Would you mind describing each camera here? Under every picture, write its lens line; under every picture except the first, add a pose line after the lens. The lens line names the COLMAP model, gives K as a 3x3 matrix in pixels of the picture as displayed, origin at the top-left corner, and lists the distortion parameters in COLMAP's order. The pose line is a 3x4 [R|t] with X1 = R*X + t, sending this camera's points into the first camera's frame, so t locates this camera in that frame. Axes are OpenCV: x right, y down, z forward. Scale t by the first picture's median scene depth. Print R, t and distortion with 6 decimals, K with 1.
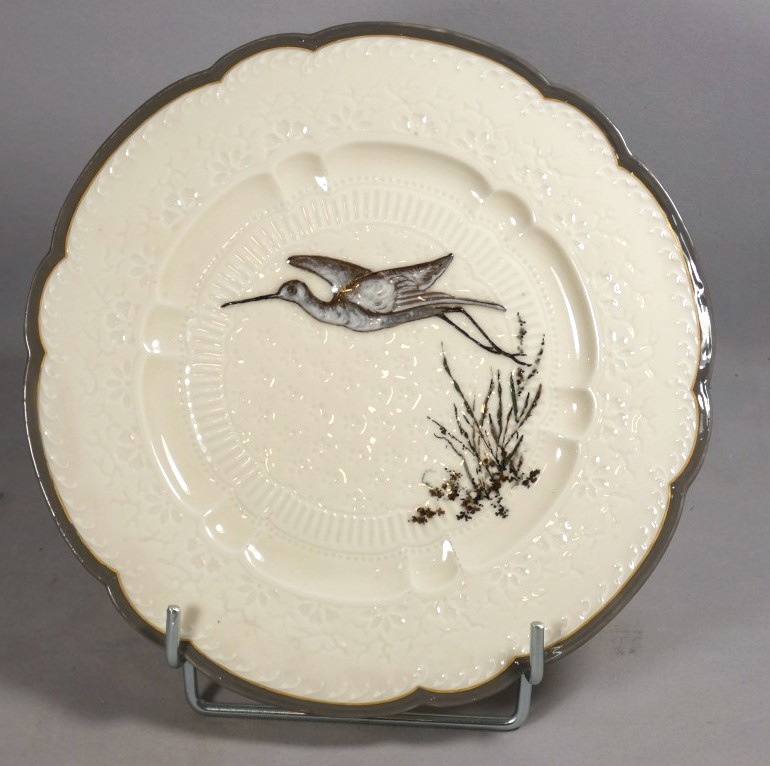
lens RADIAL K [[1906.8, 0, 374.8], [0, 1906.8, 366.8], [0, 0, 1]] dist [0.186241, 0.000000]
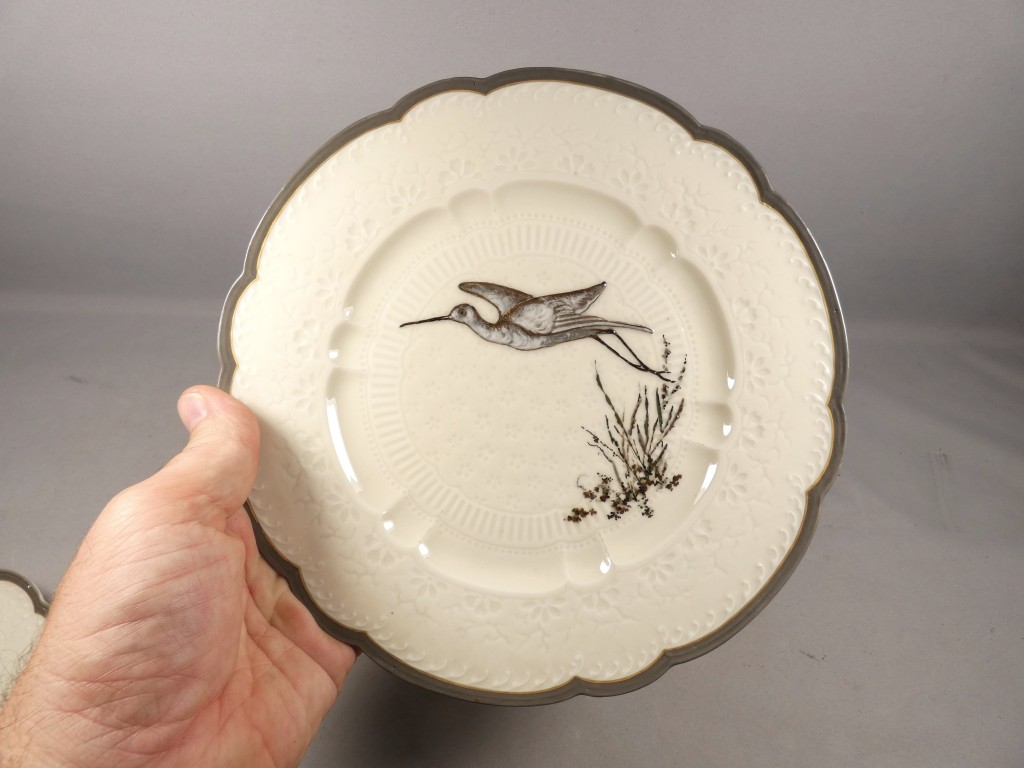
lens RADIAL K [[583.0, 0, 502.6], [0, 583.0, 383.6], [0, 0, 1]] dist [-0.031095, 0.004463]
pose [[0.999097, 0.012133, 0.040714, -0.033312], [-0.011867, 0.999907, -0.006757, 0.003764], [-0.040792, 0.006267, 0.999148, 0.661493]]
